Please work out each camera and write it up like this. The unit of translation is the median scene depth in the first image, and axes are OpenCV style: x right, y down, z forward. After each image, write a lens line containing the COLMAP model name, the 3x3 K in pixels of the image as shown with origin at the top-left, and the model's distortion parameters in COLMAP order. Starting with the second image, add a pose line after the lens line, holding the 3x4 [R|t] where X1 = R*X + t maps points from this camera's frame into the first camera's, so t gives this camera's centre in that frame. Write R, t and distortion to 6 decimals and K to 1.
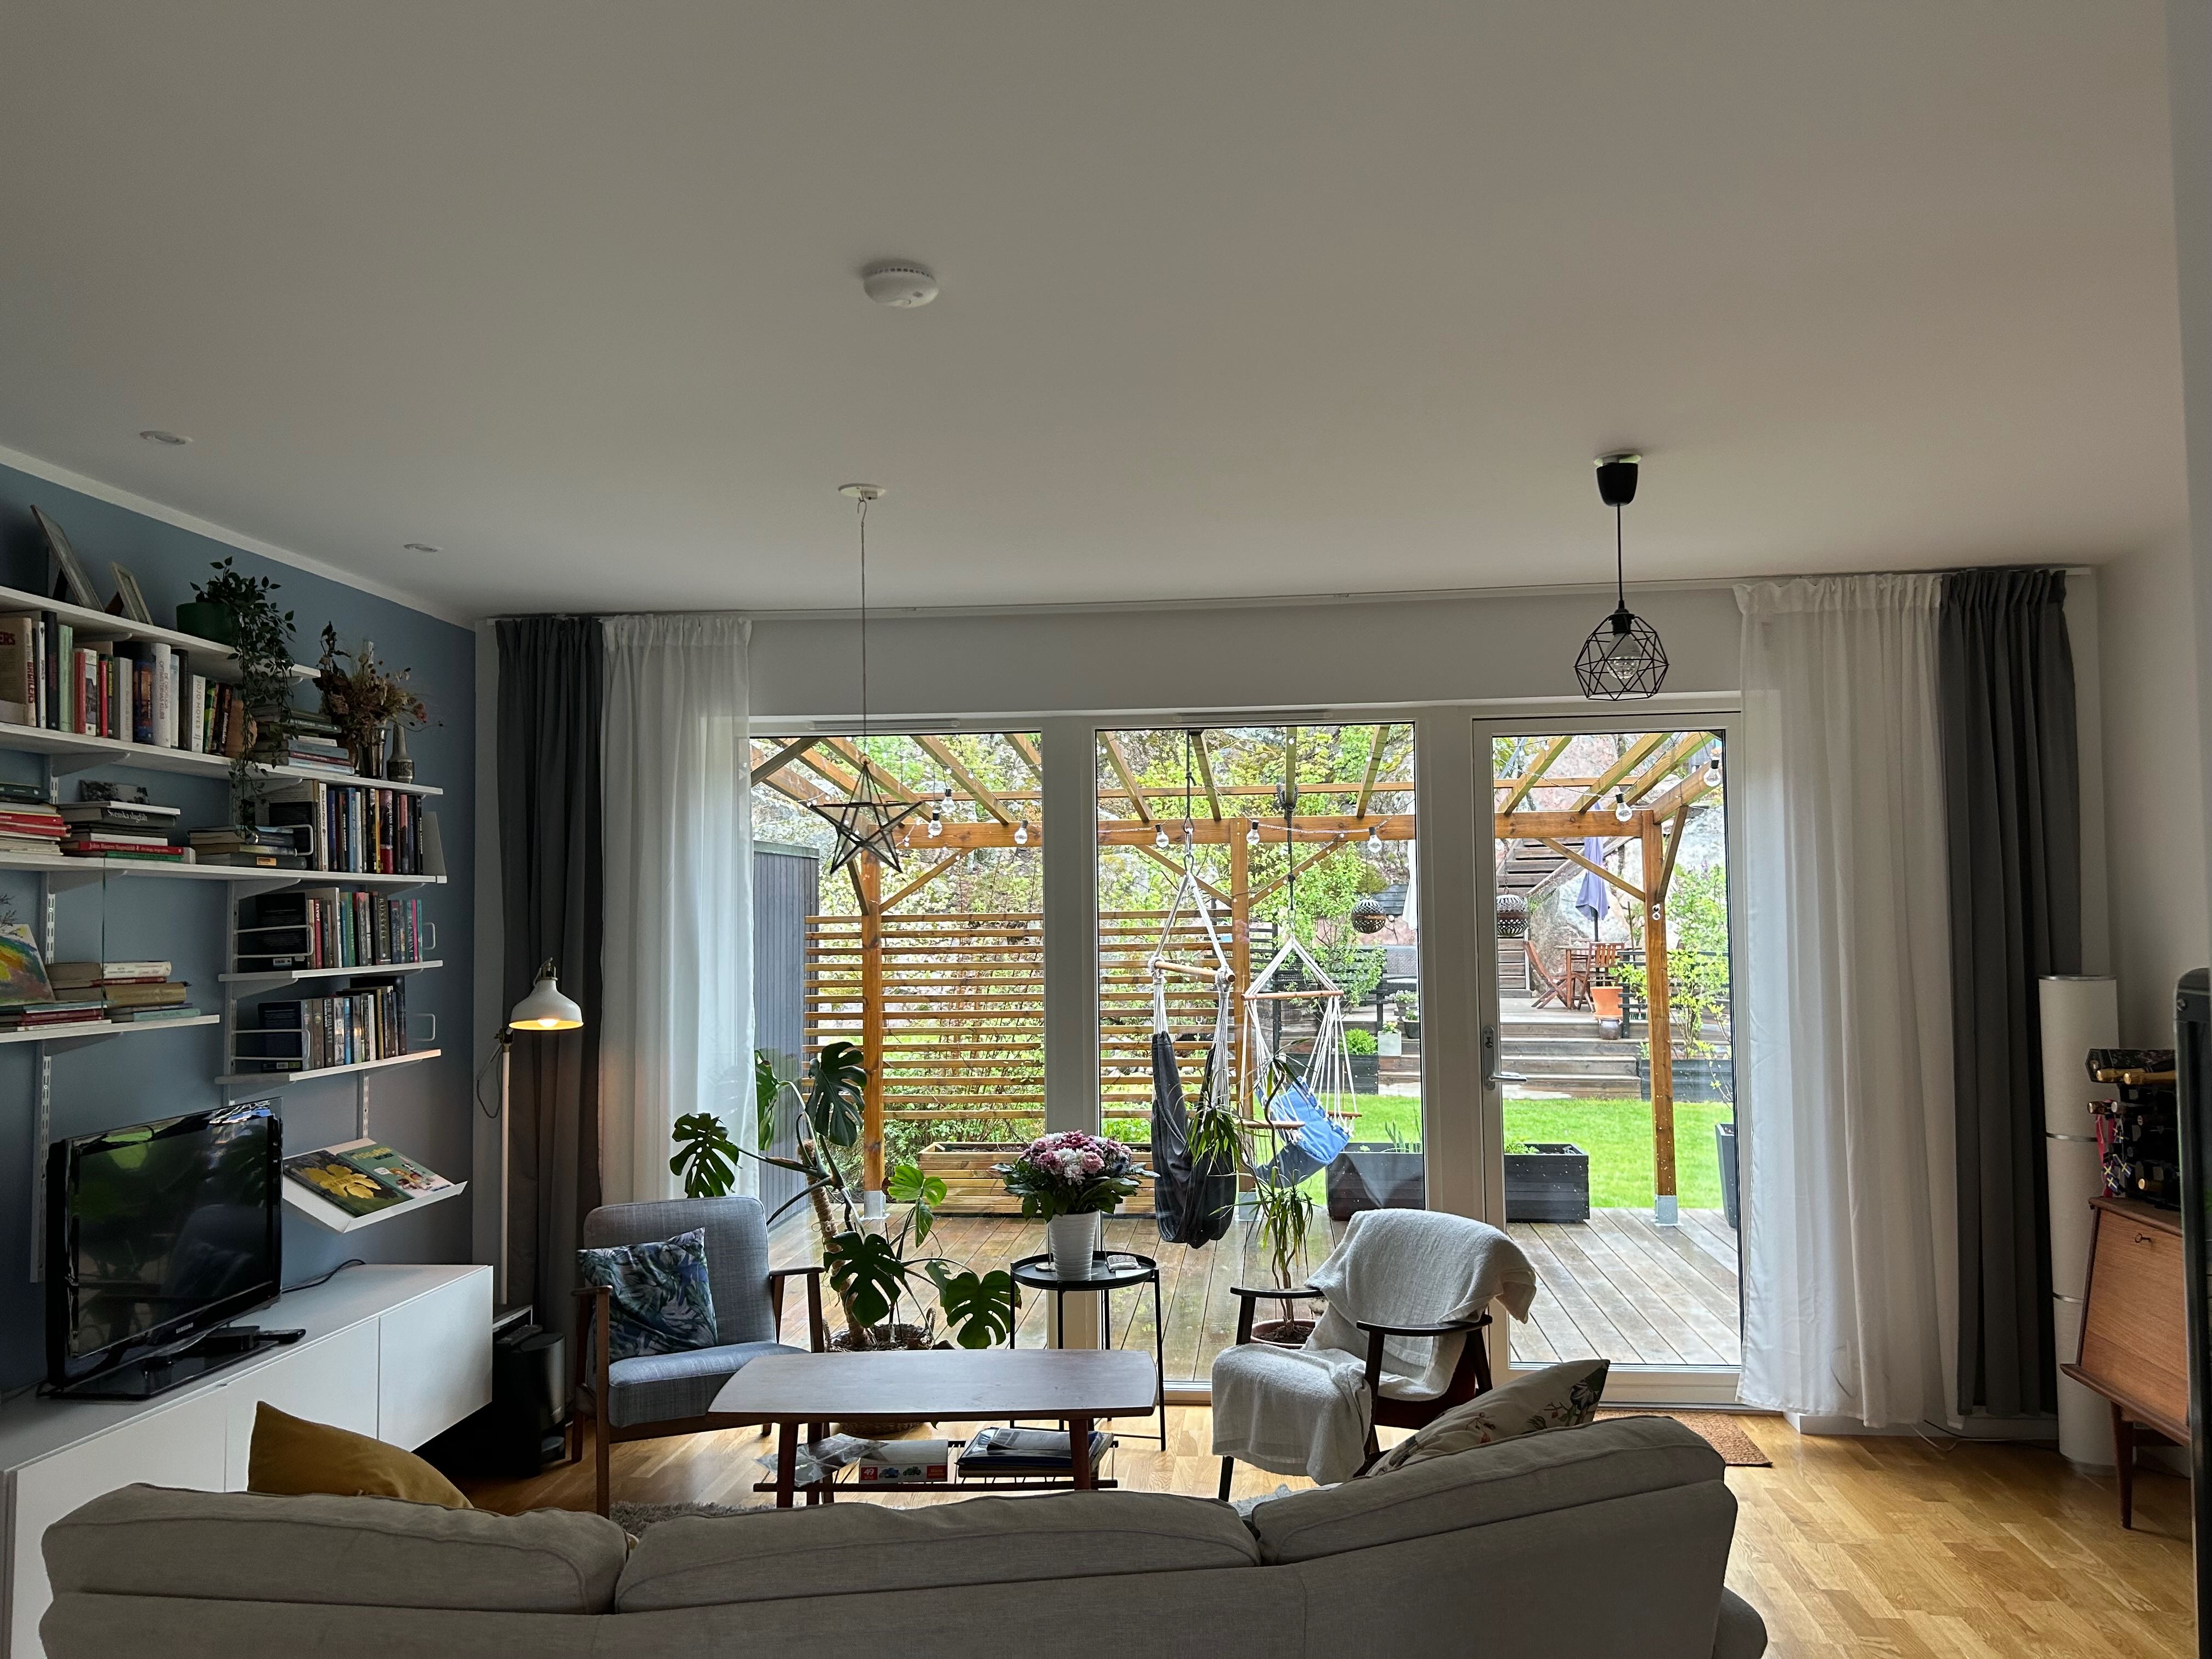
lens RADIAL K [[1663.2, 0, 1122.4], [0, 1663.2, 812.6], [0, 0, 1]] dist [0.065443, -0.058237]
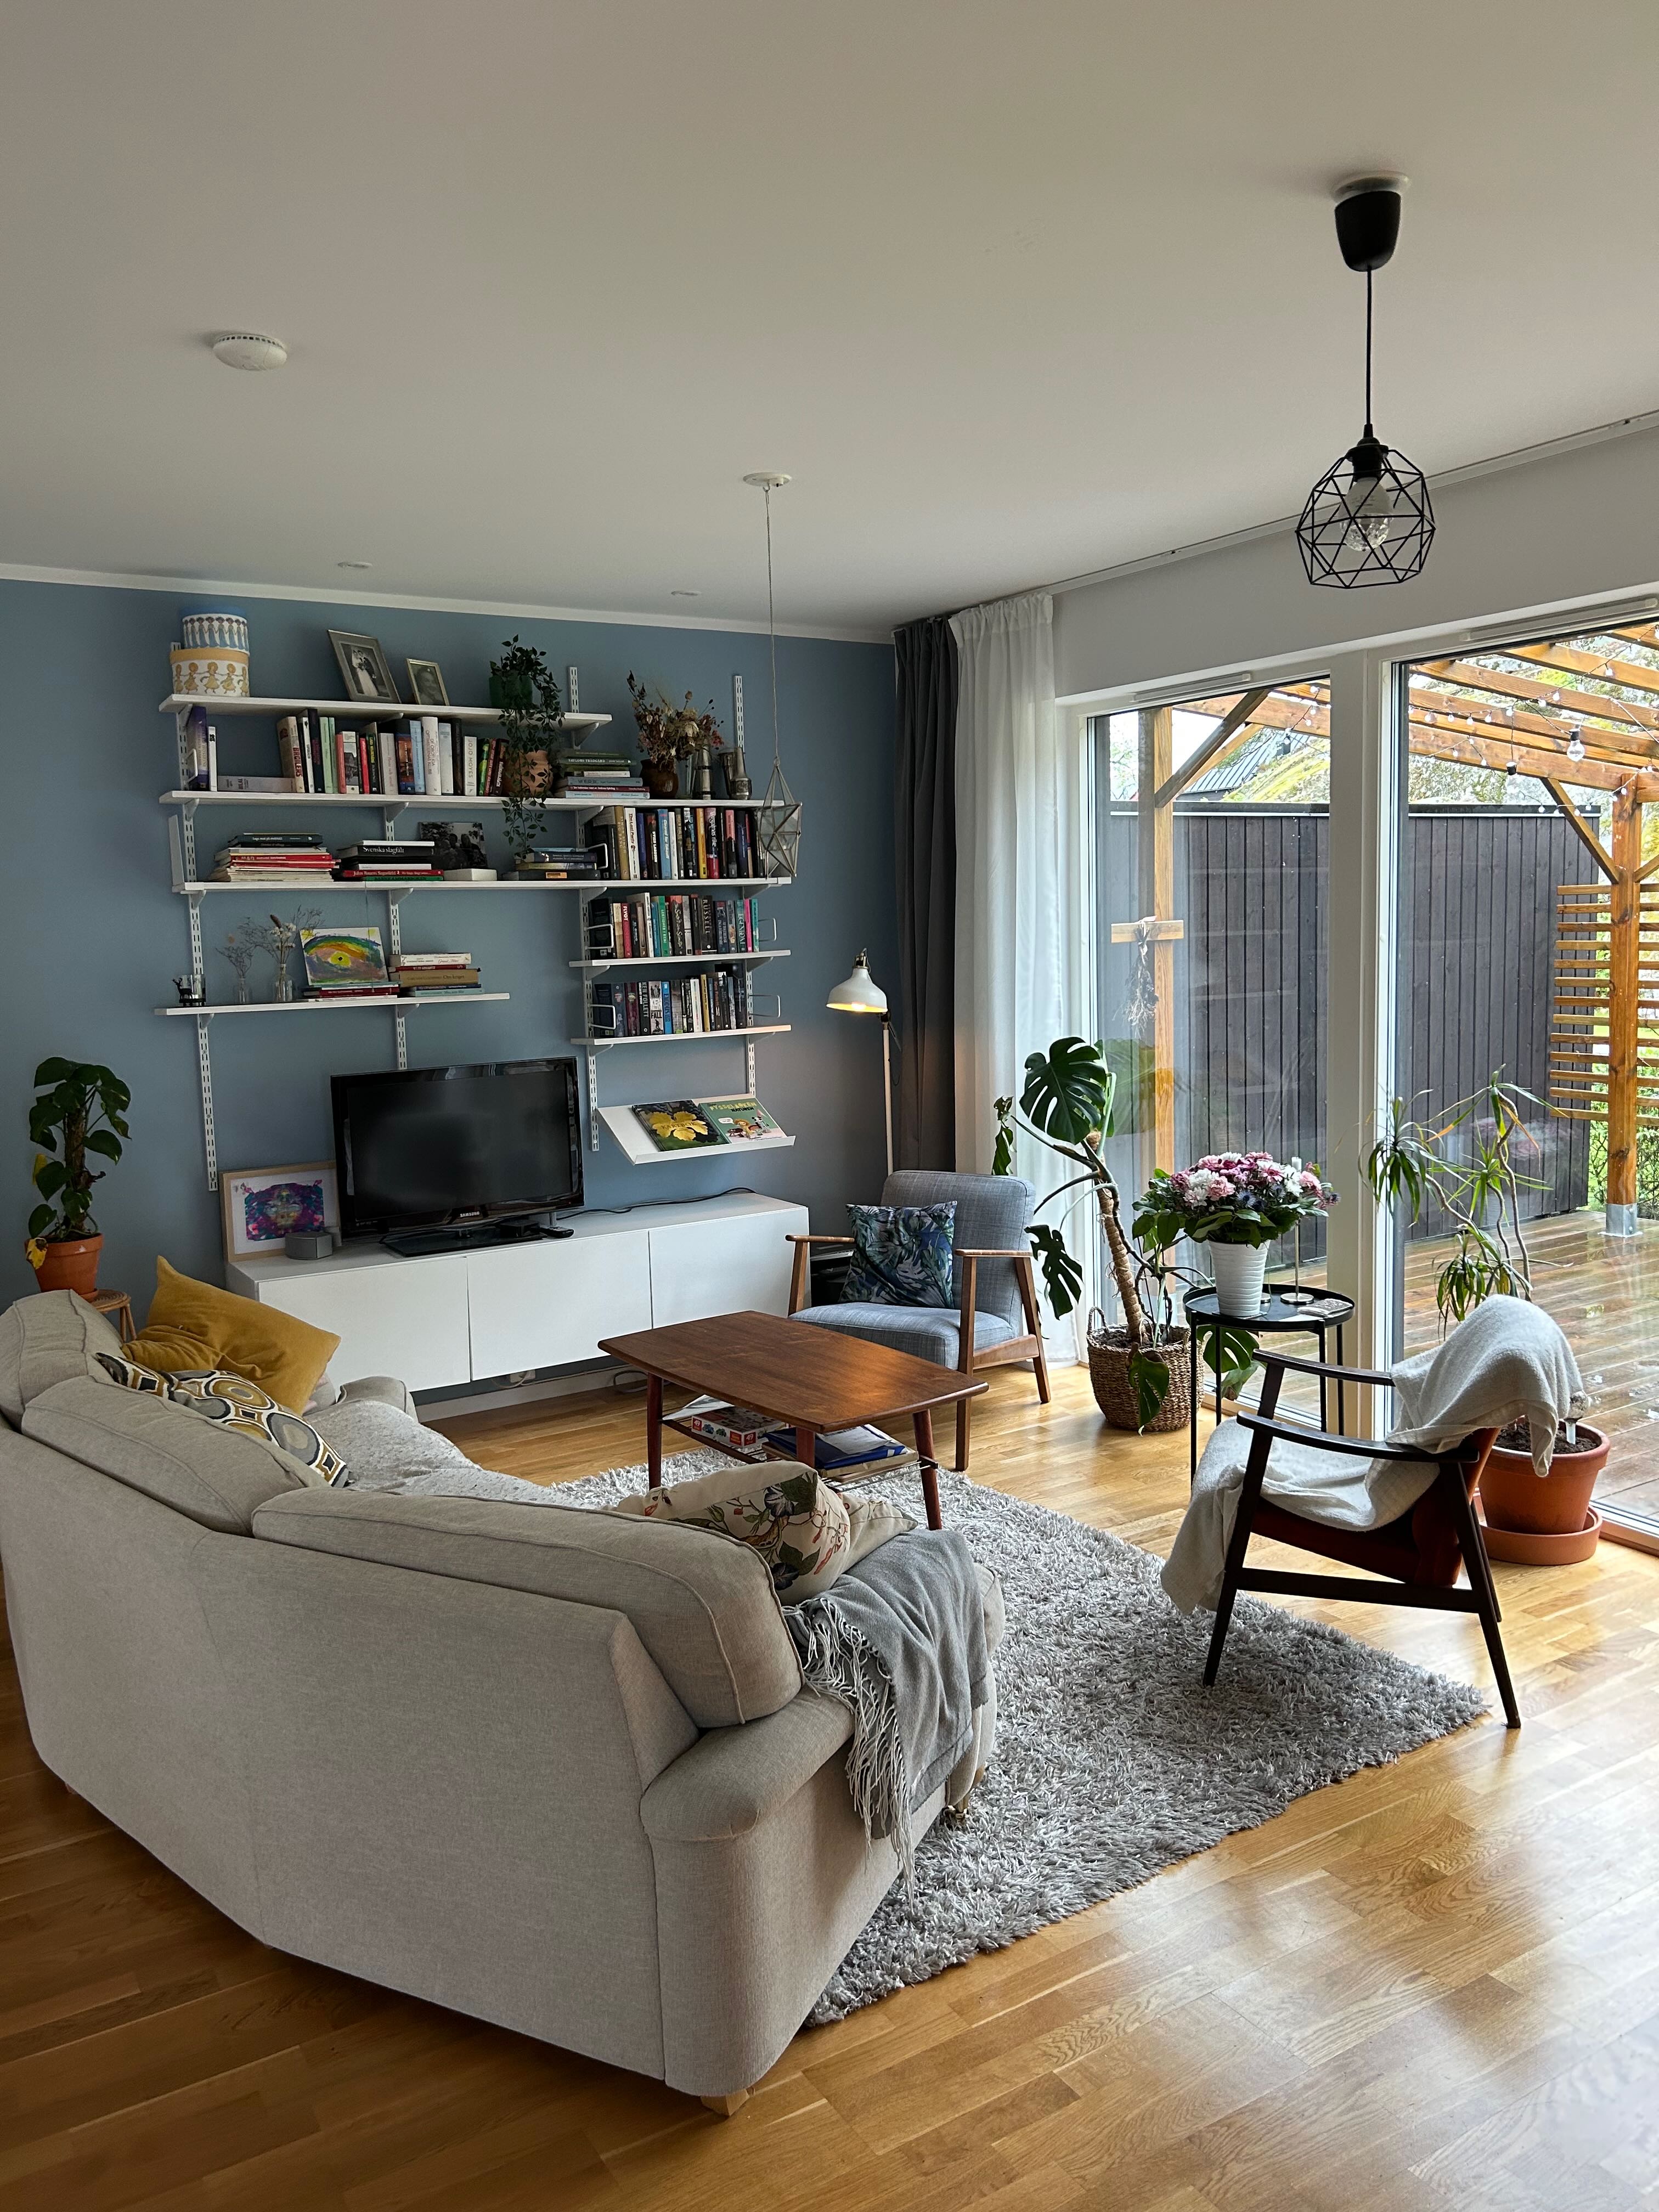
lens RADIAL K [[1663.2, 0, 845.5], [0, 1663.2, 1113.0], [0, 0, 1]] dist [0.065443, -0.058237]
pose [[0.611226, 0.089166, -0.786417, 0.613587], [0.072419, 0.983164, 0.167760, 0.008997], [0.788136, -0.159491, 0.594478, 0.361696]]
